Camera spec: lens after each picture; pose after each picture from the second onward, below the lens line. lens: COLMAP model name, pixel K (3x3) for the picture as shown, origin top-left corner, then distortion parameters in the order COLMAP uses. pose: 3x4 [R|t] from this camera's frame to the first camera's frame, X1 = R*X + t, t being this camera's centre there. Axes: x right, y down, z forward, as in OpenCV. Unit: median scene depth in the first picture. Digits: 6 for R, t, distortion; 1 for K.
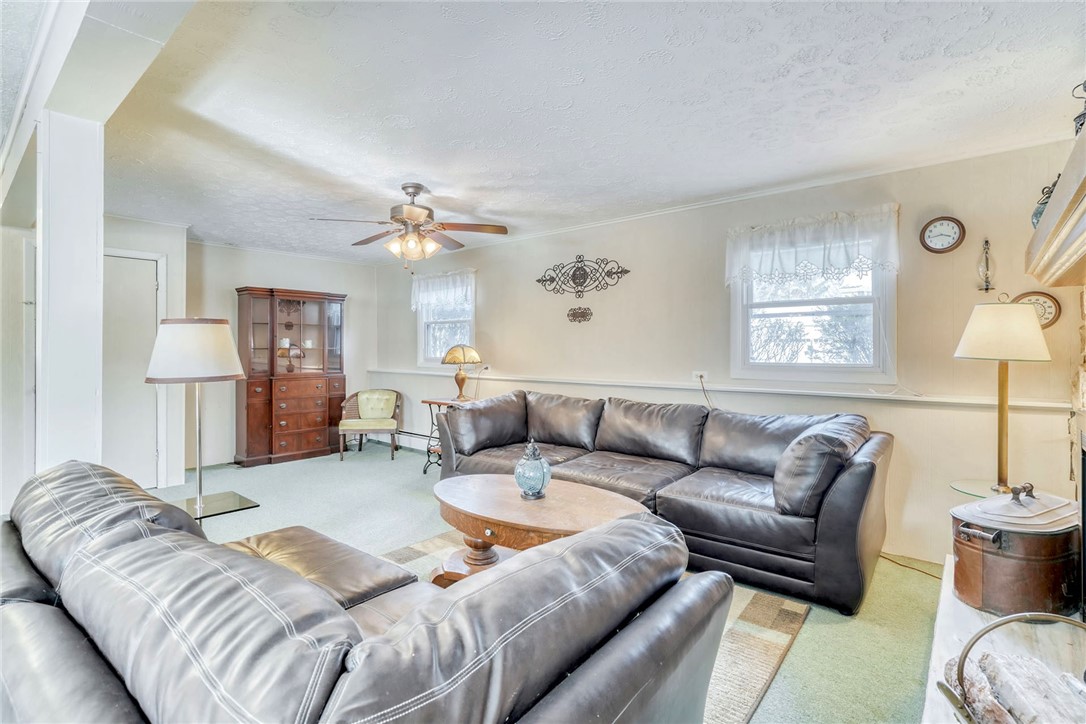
lens RADIAL K [[516.9, 0, 542.8], [0, 516.9, 350.1], [0, 0, 1]] dist [-0.016889, 0.000373]
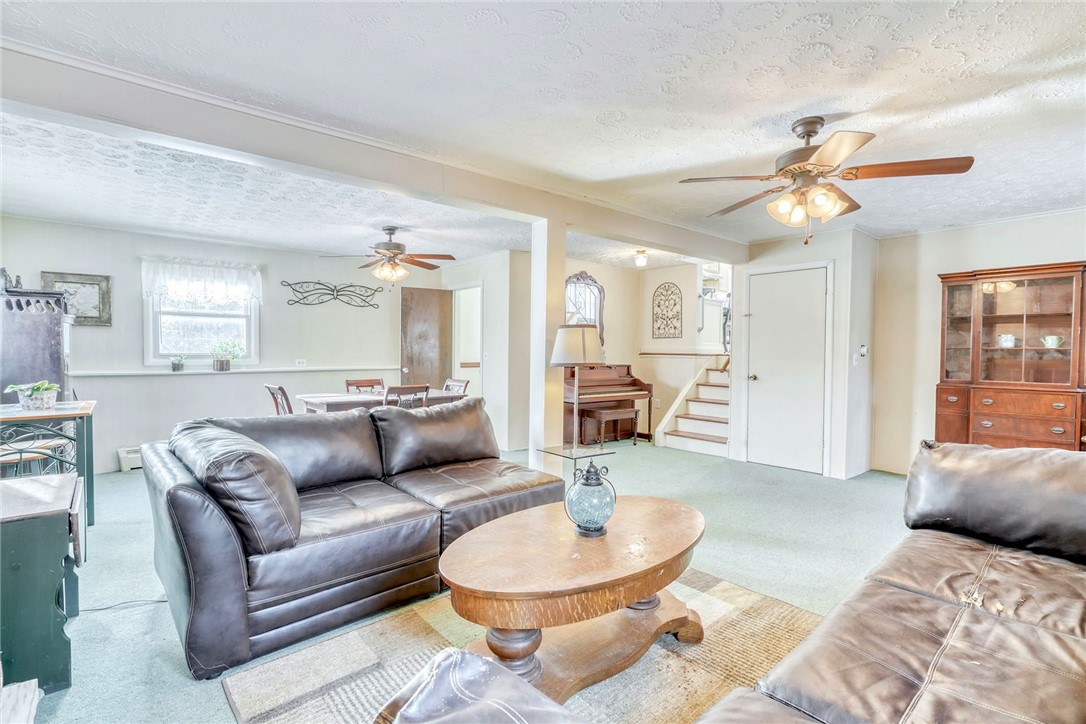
lens RADIAL K [[515.0, 0, 538.7], [0, 515.0, 362.8], [0, 0, 1]] dist [0.012663, 0.000188]
pose [[-0.177965, 0.021053, -0.983812, 0.418395], [-0.002890, 0.999756, 0.021917, 0.004743], [0.984033, 0.006744, -0.177860, 0.573144]]
